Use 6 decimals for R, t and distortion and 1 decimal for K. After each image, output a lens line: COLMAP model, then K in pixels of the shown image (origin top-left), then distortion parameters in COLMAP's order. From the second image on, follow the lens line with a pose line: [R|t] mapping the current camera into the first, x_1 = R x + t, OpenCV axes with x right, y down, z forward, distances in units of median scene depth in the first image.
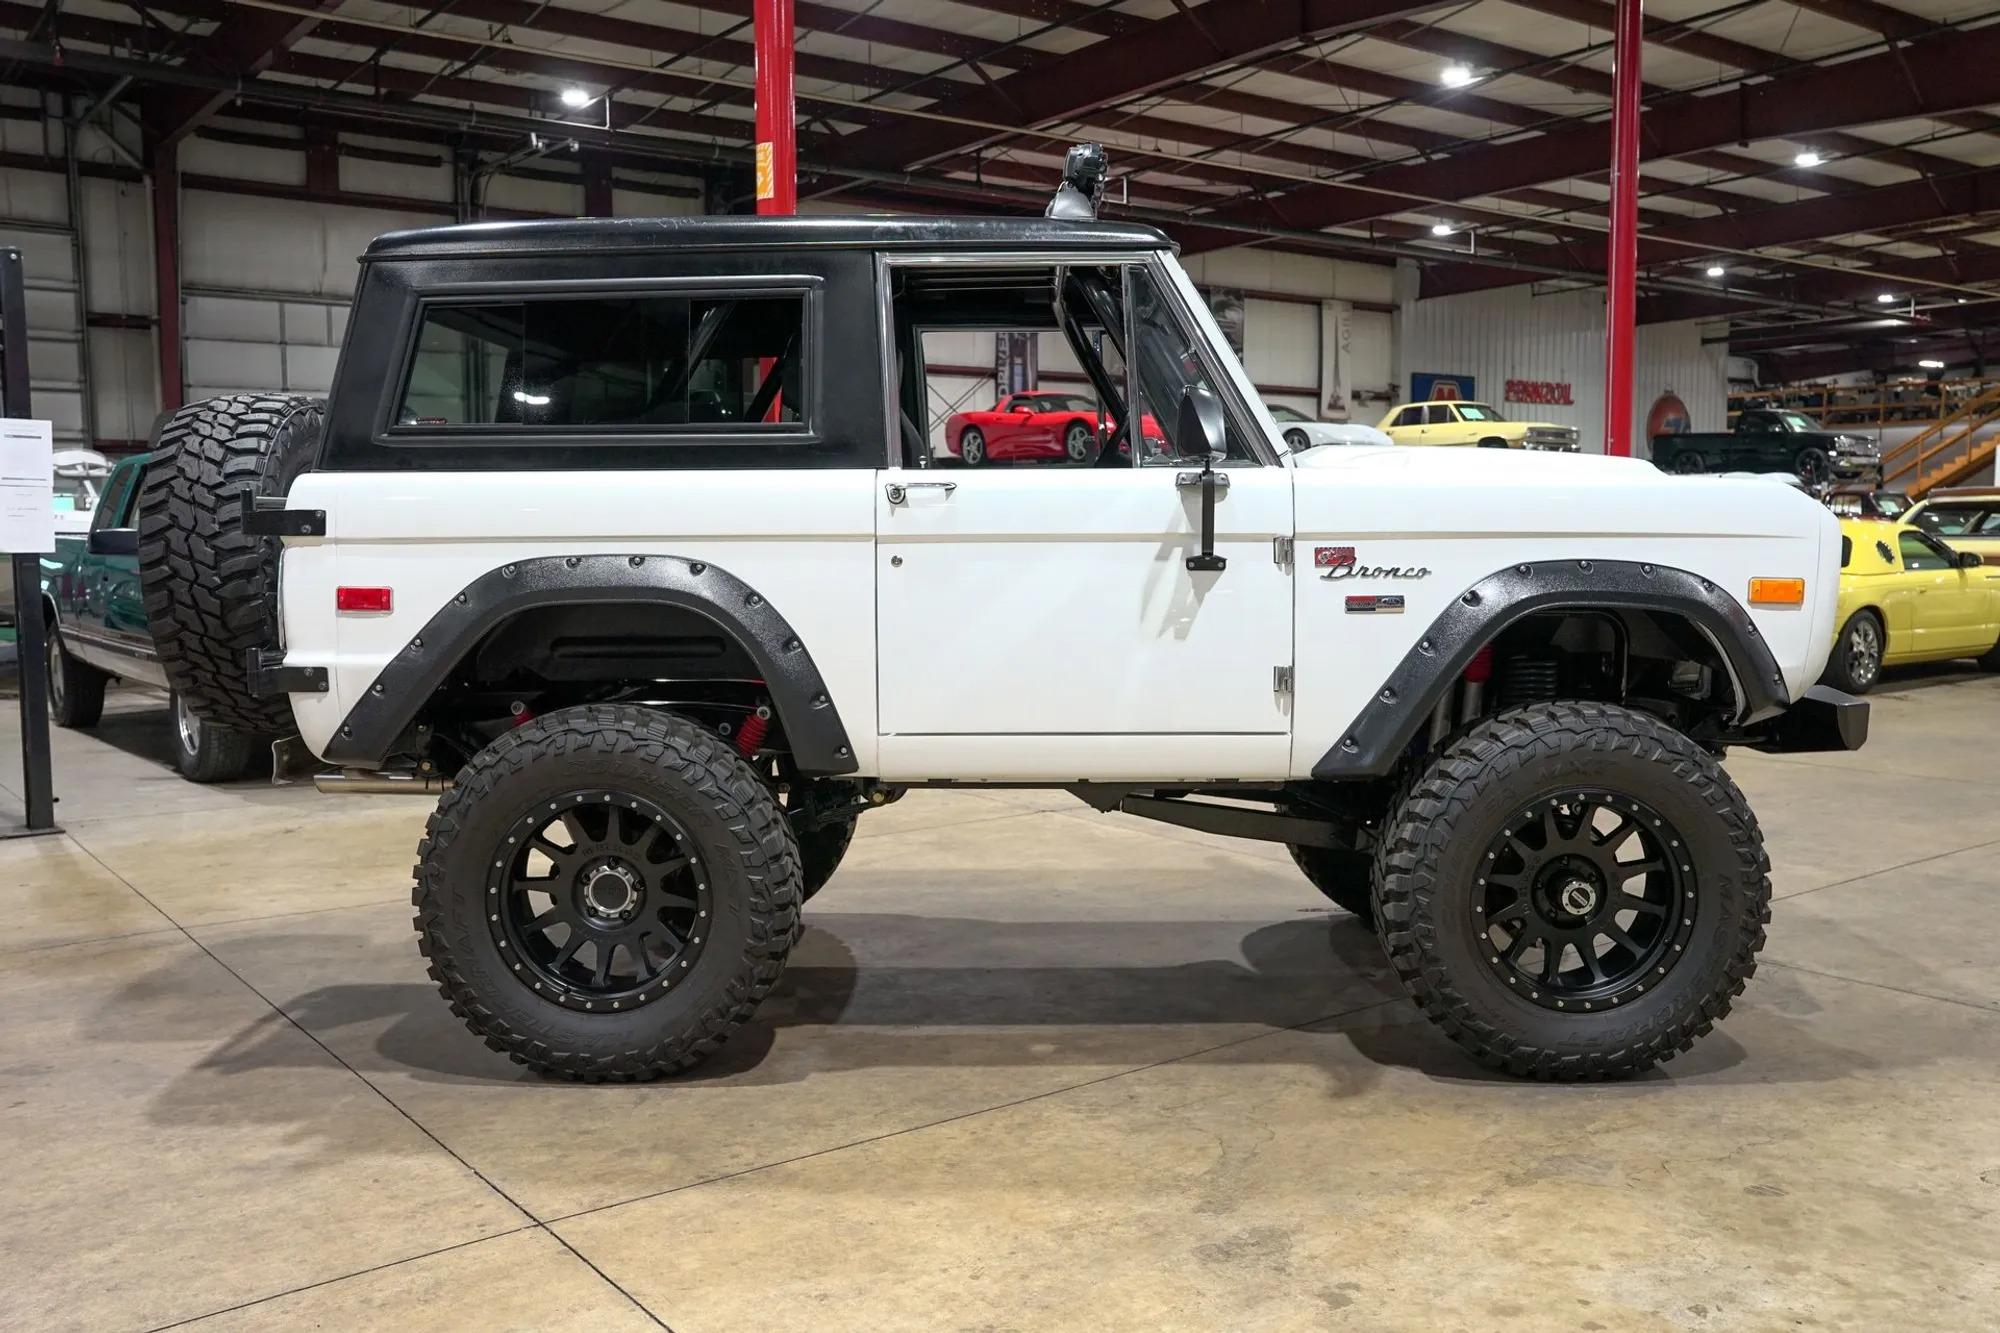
lens RADIAL K [[1716.8, 0, 1005.5], [0, 1716.8, 664.1], [0, 0, 1]] dist [-0.057671, 0.140934]
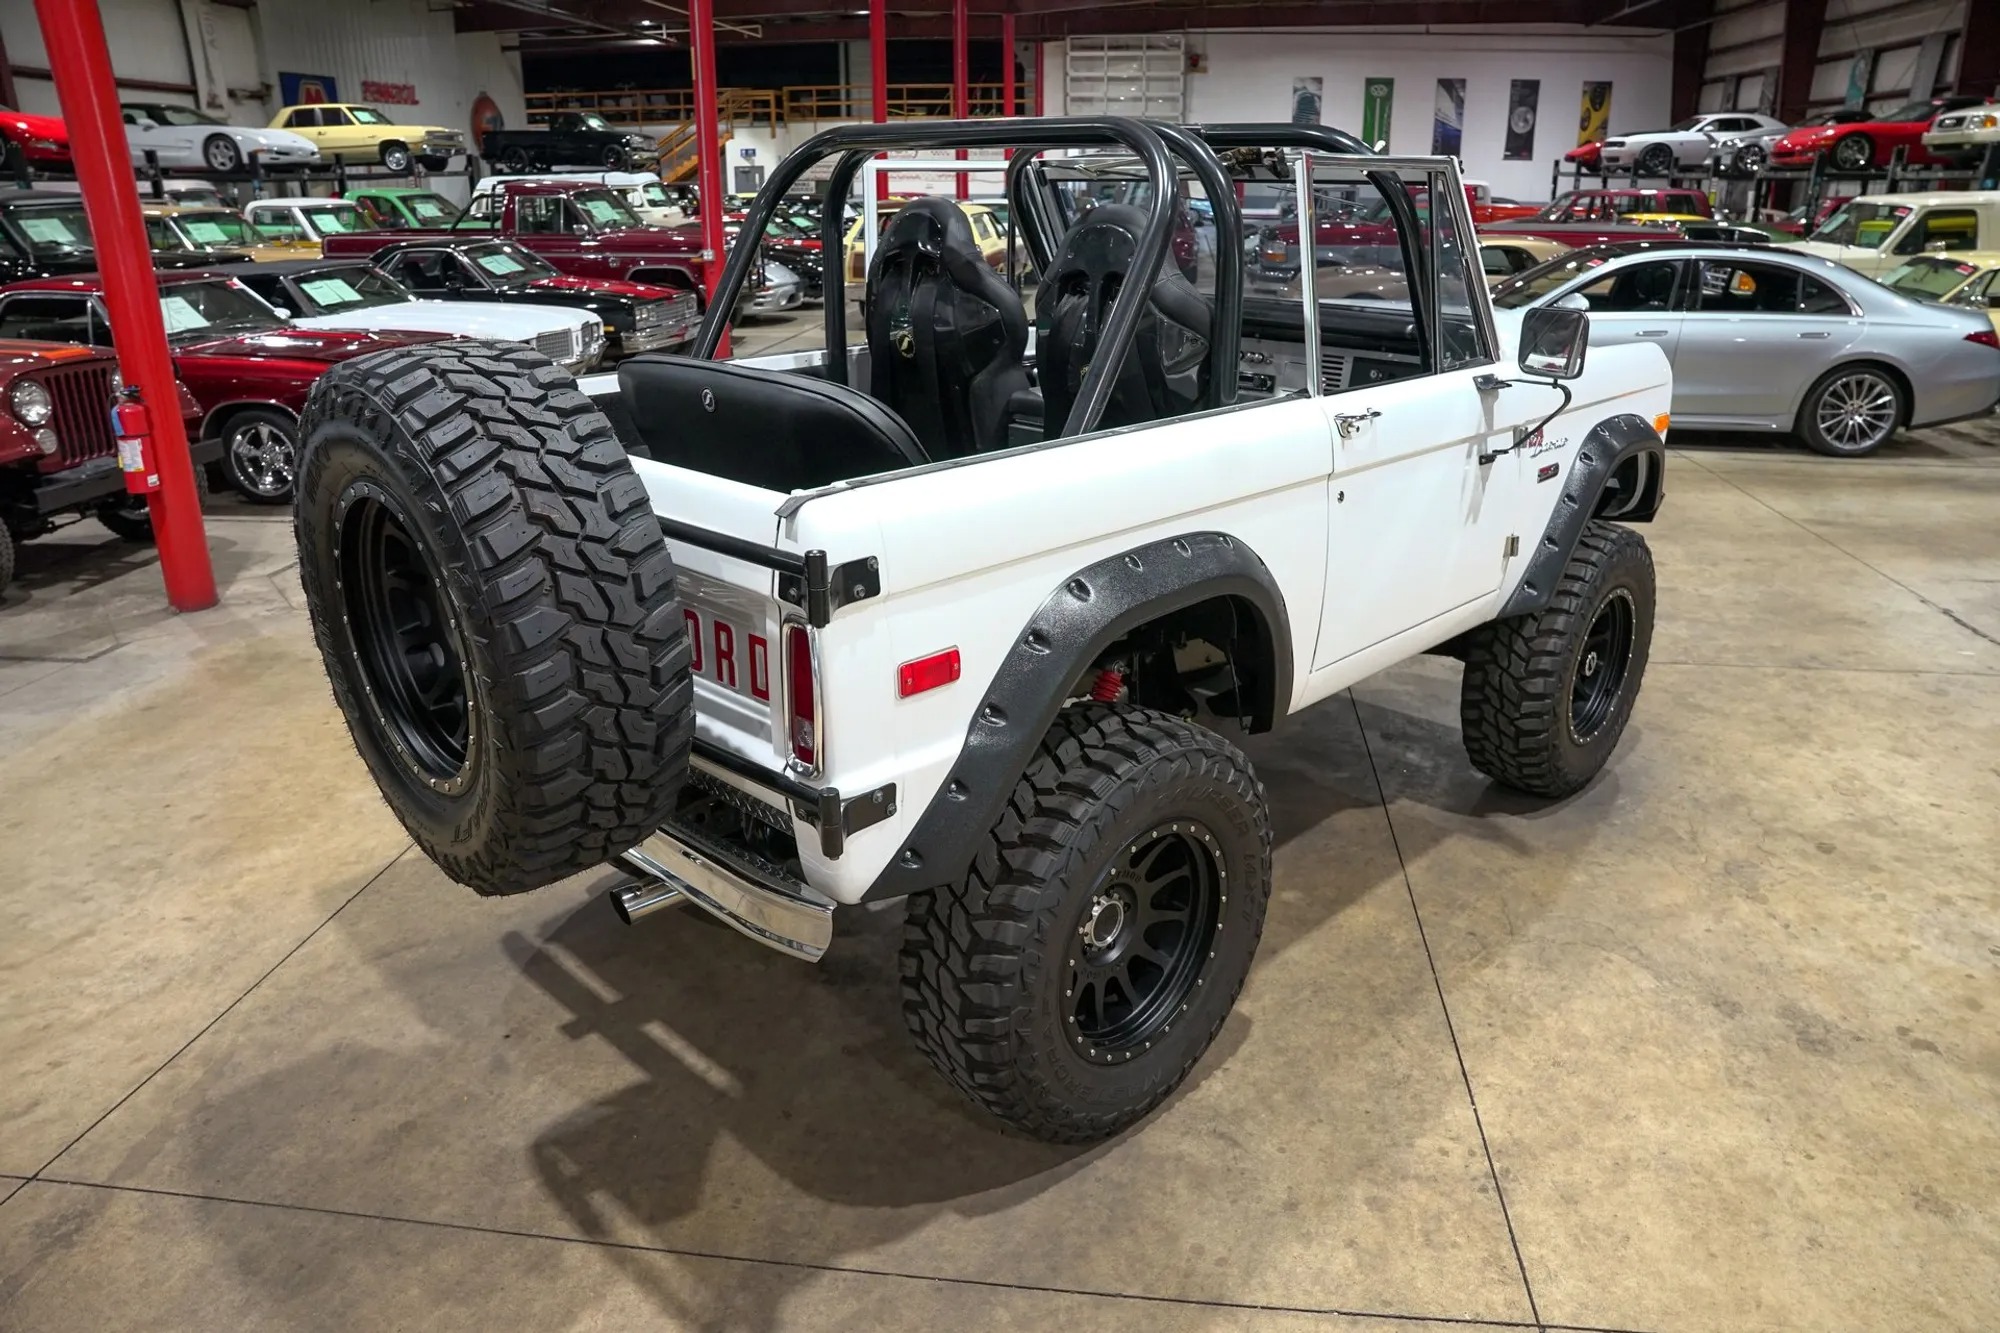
lens RADIAL K [[1372.4, 0, 1006.0], [0, 1372.4, 660.9], [0, 0, 1]] dist [-0.143927, 0.114741]
pose [[0.700186, -0.241049, 0.672038, -0.142039], [0.060665, 0.957964, 0.280400, -0.038370], [-0.711378, -0.155563, 0.685377, 0.118609]]
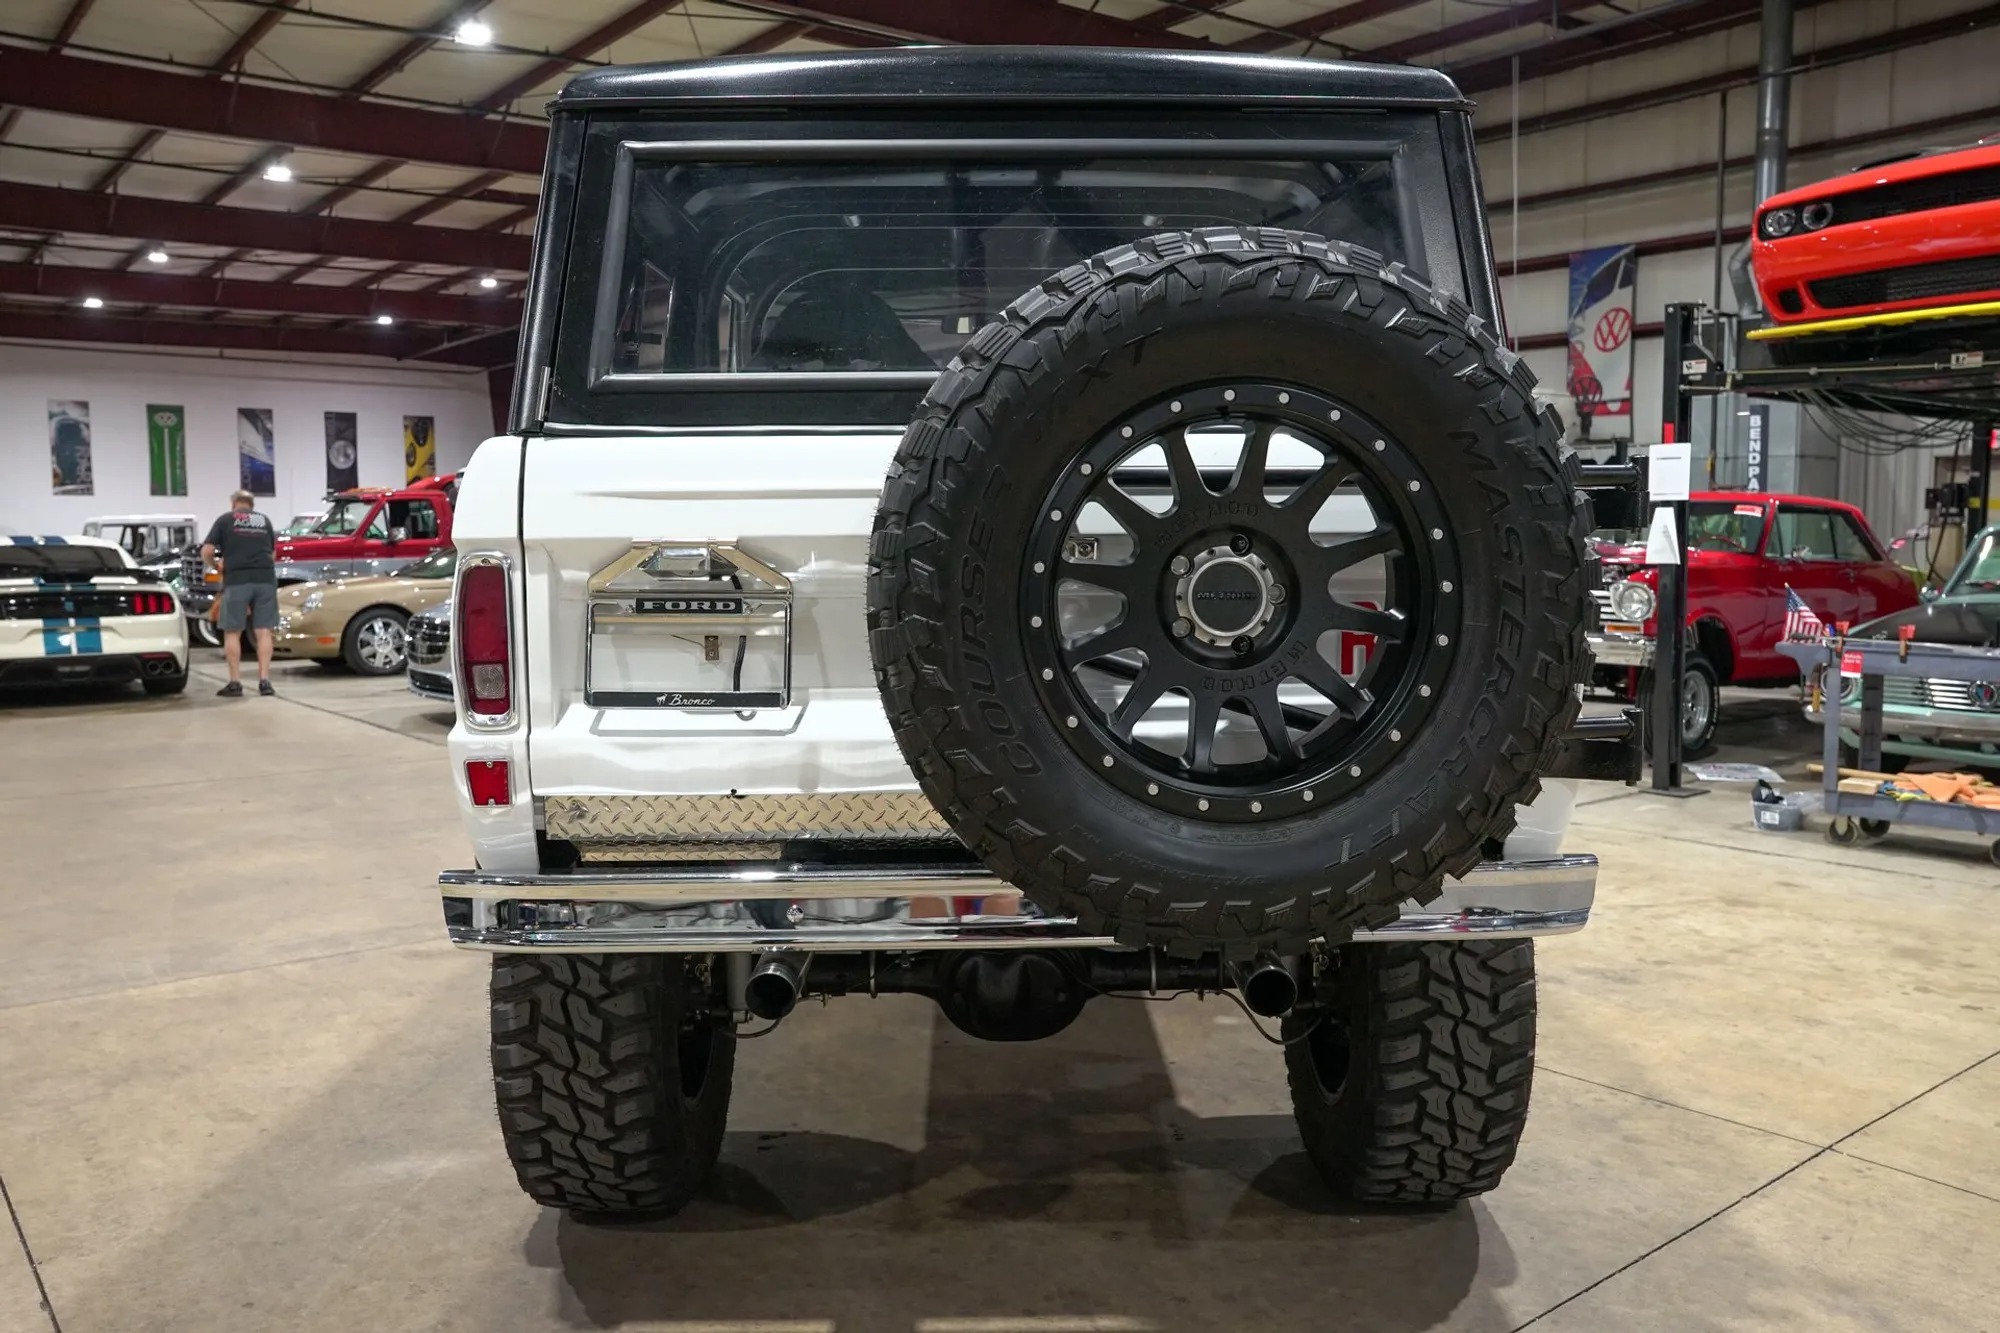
lens RADIAL K [[1563.1, 0, 1005.6], [0, 1563.1, 665.6], [0, 0, 1]] dist [-0.102417, 0.135599]
pose [[-0.030909, -0.079315, 0.996370, -0.197539], [0.089445, 0.992628, 0.081792, -0.017498], [-0.995512, 0.091648, -0.023587, 0.239685]]
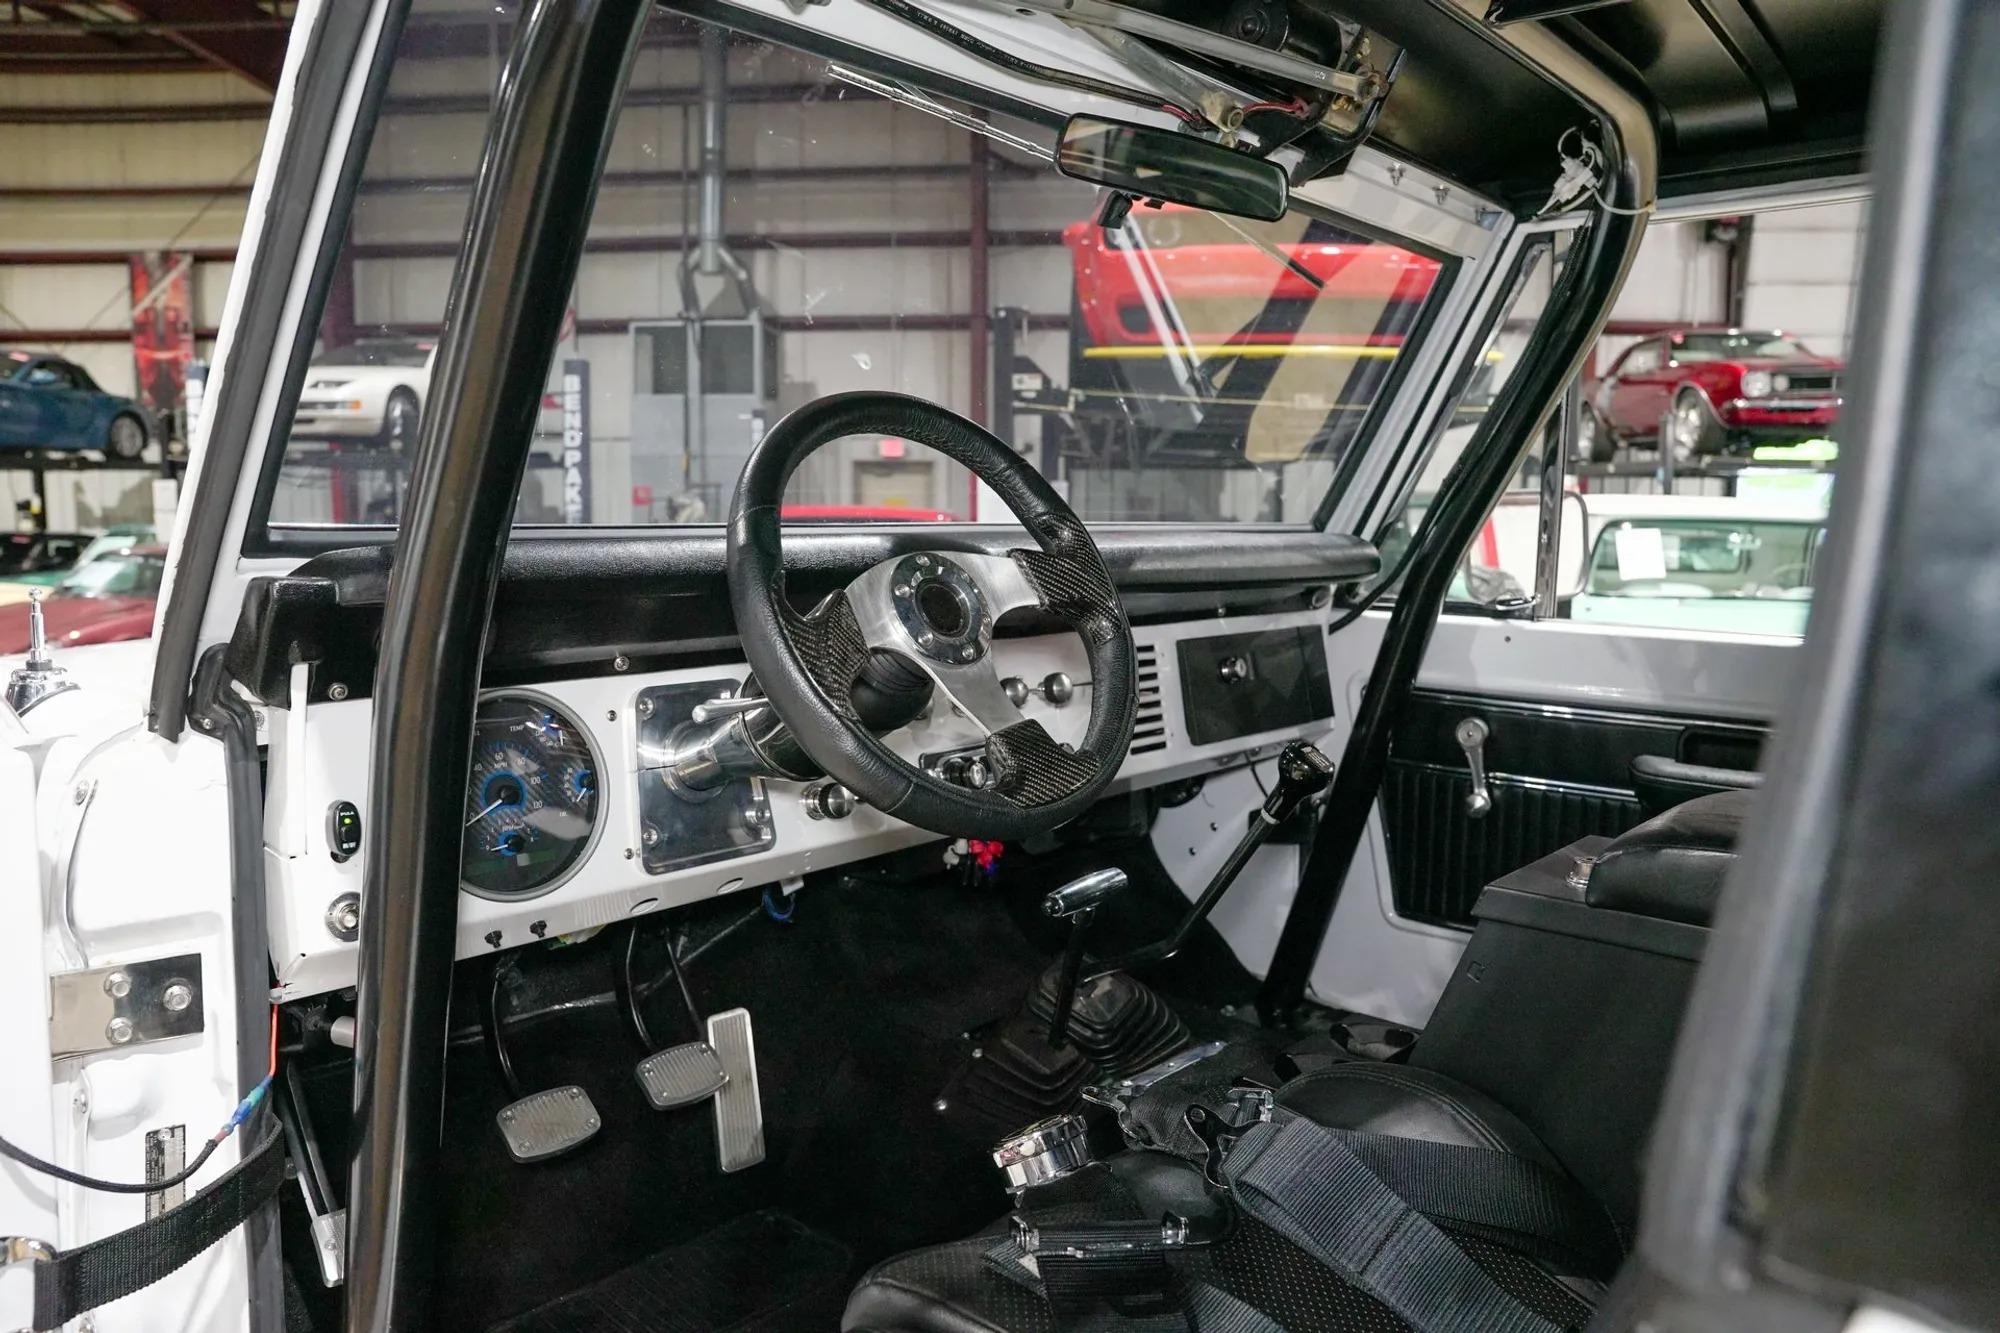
lens RADIAL K [[1370.2, 0, 1005.9], [0, 1370.2, 664.0], [0, 0, 1]] dist [-0.144154, 0.113733]
pose [[-0.749446, -0.078726, 0.657368, -0.015681], [0.050901, 0.983115, 0.175768, -0.036403], [-0.660106, 0.165190, -0.732784, 0.283593]]
